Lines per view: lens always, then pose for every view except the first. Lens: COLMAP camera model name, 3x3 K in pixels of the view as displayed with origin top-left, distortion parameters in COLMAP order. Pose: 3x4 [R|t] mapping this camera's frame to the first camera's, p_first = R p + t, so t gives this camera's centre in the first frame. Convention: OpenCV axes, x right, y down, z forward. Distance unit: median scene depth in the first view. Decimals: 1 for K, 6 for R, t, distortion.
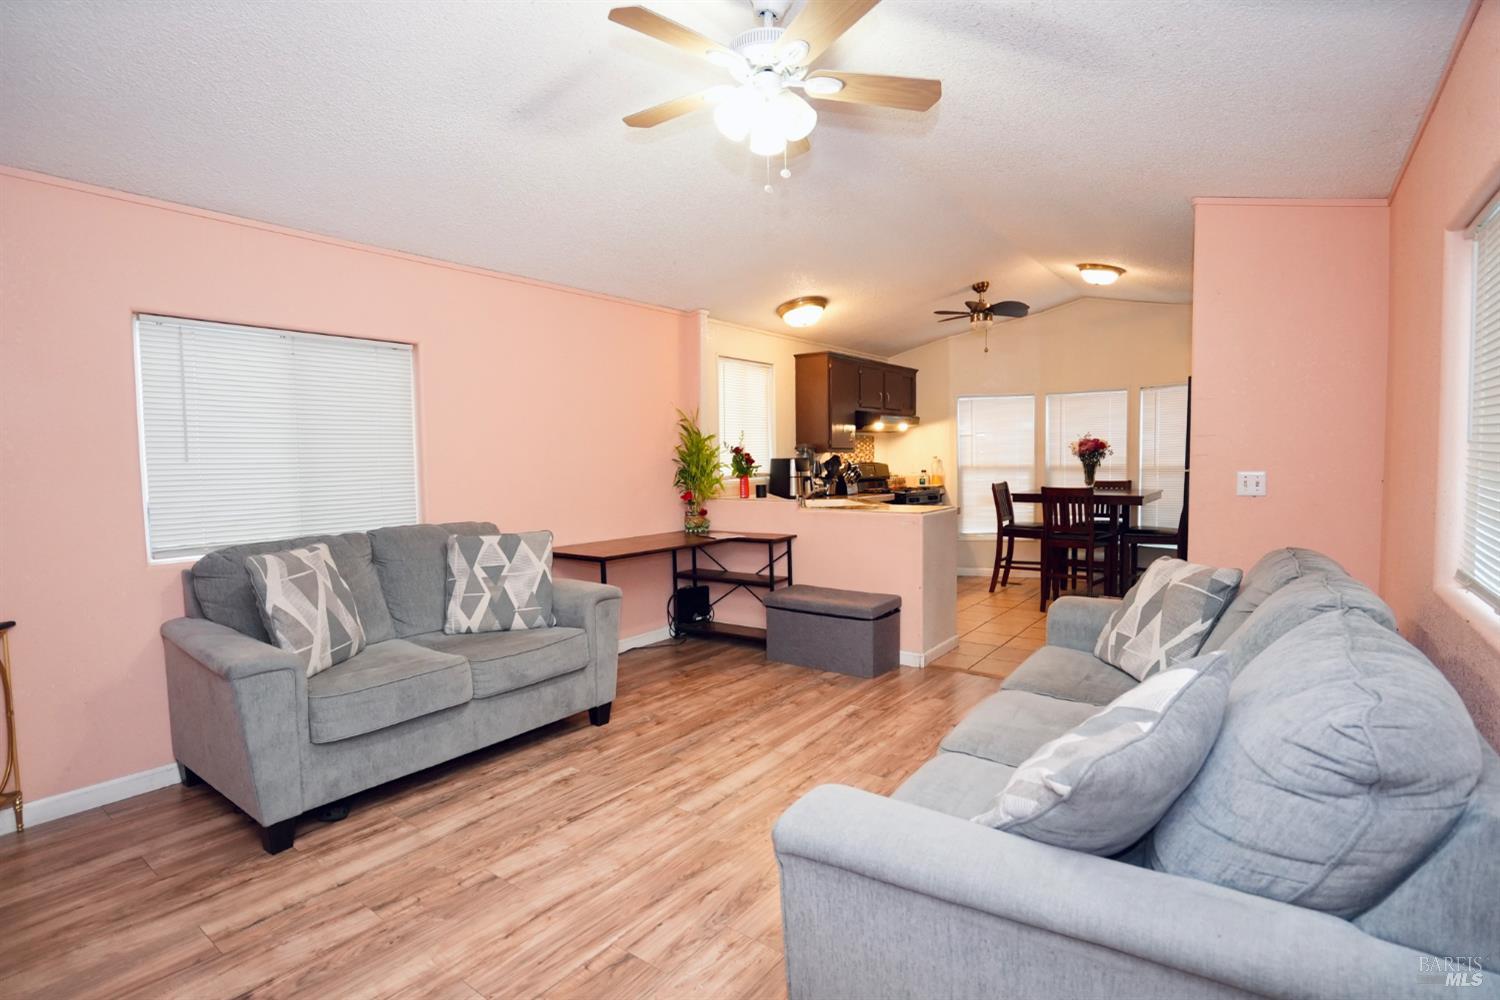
lens RADIAL K [[701.6, 0, 759.7], [0, 701.6, 495.0], [0, 0, 1]] dist [-0.037986, 0.001655]
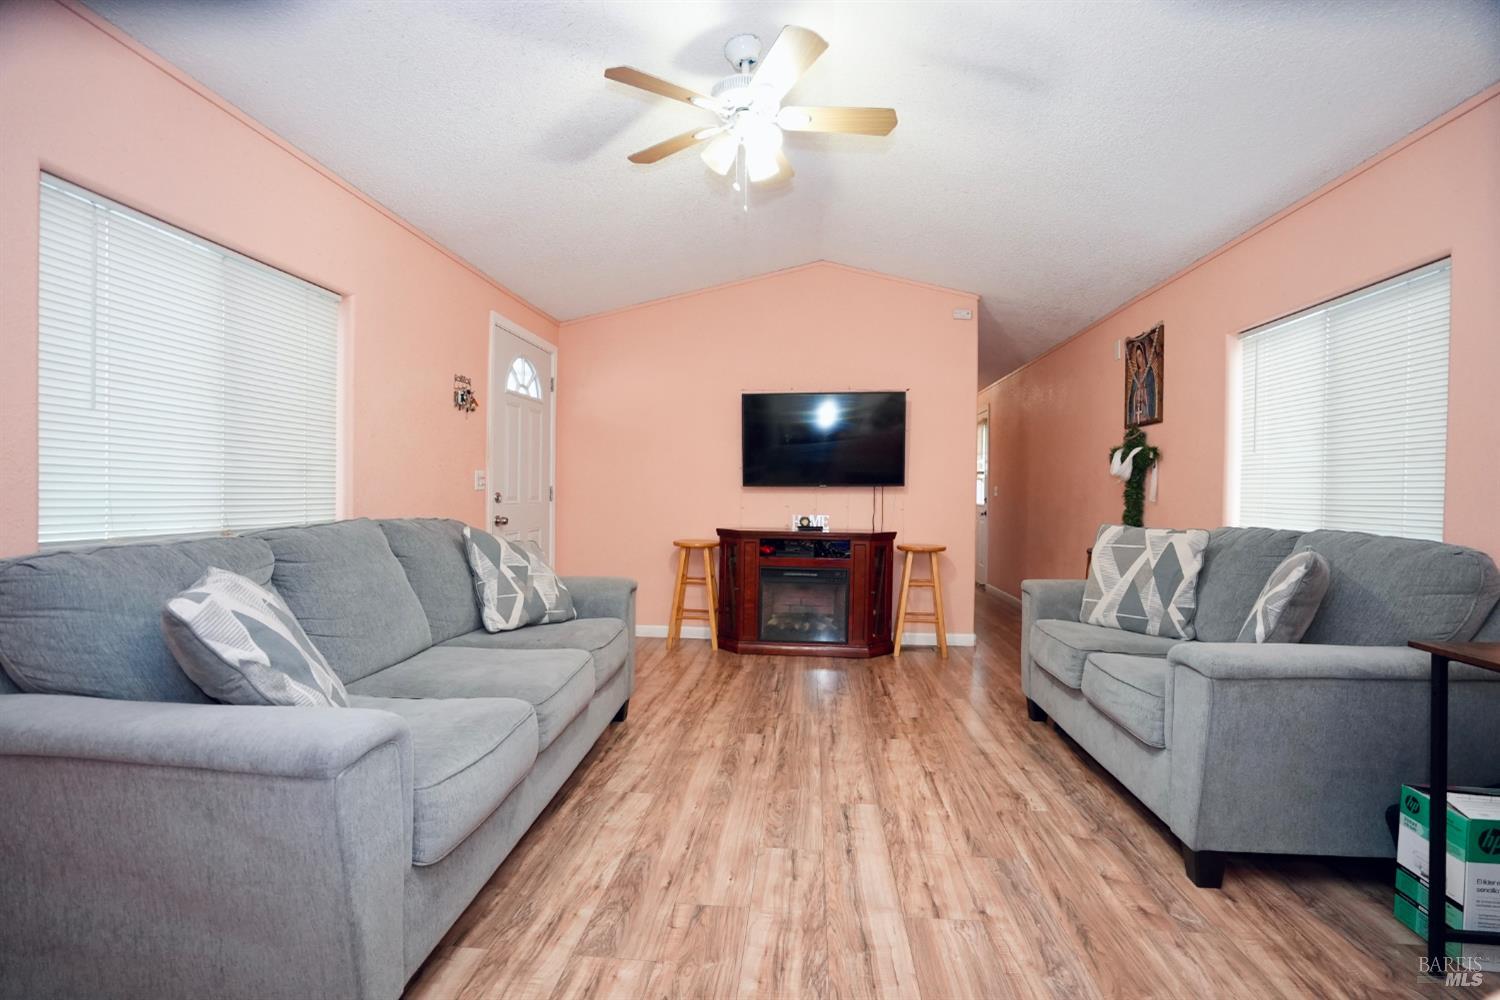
lens RADIAL K [[701.6, 0, 750.0], [0, 701.6, 497.3], [0, 0, 1]] dist [-0.037986, 0.001655]
pose [[-0.852078, 0.008623, -0.523343, 0.405259], [-0.026227, 0.997905, 0.059143, -0.016932], [0.522757, 0.064120, -0.850067, 1.322751]]
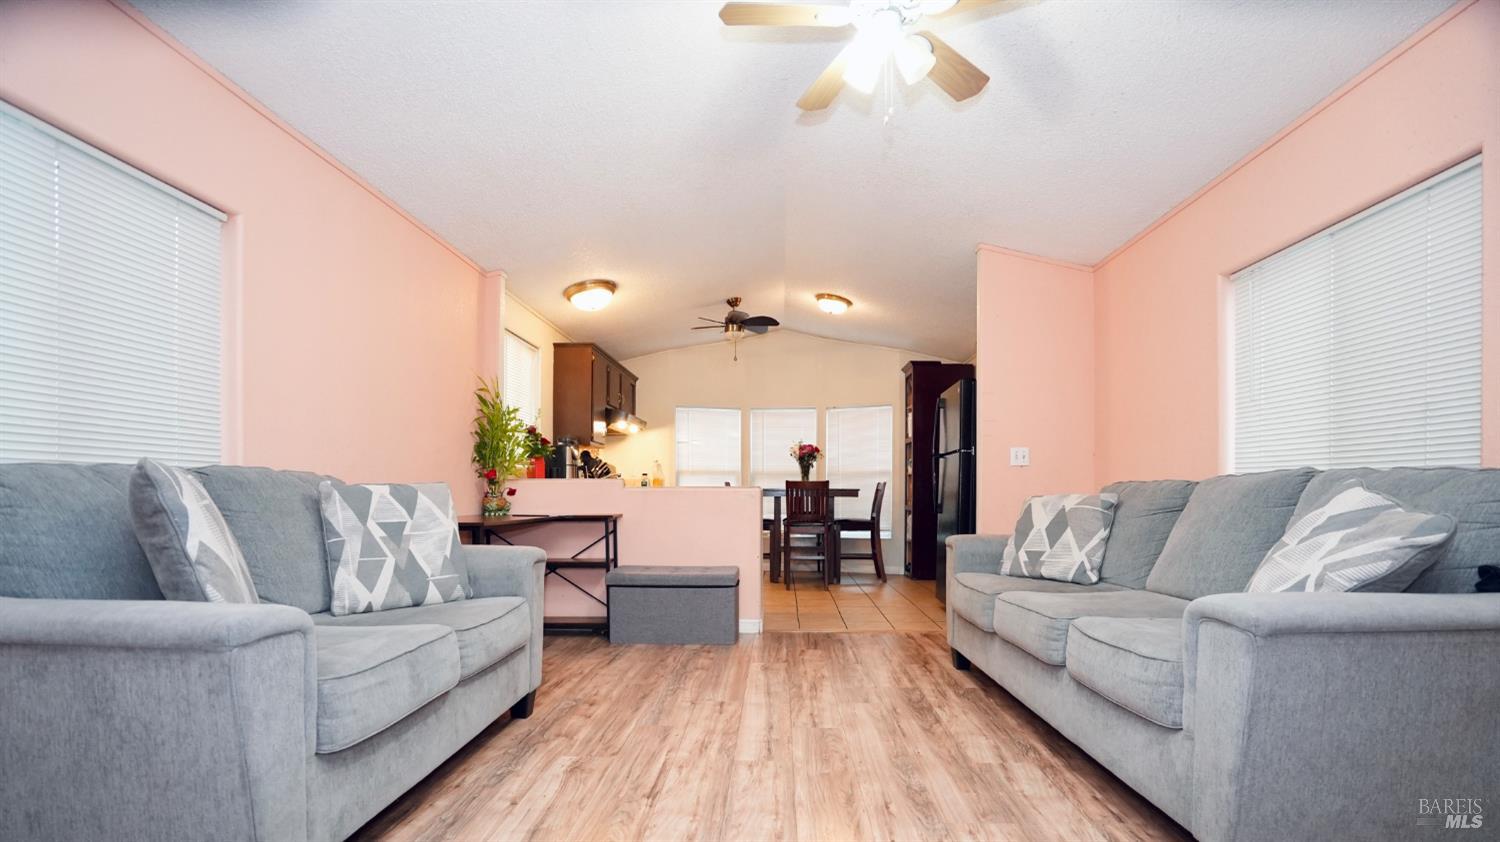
lens RADIAL K [[670.8, 0, 743.3], [0, 670.8, 499.4], [0, 0, 1]] dist [-0.037881, 0.000170]
pose [[0.835112, 0.010728, 0.549976, -0.464535], [0.015090, 0.998987, -0.042399, 0.114654], [-0.549873, 0.043707, 0.834104, 0.201763]]
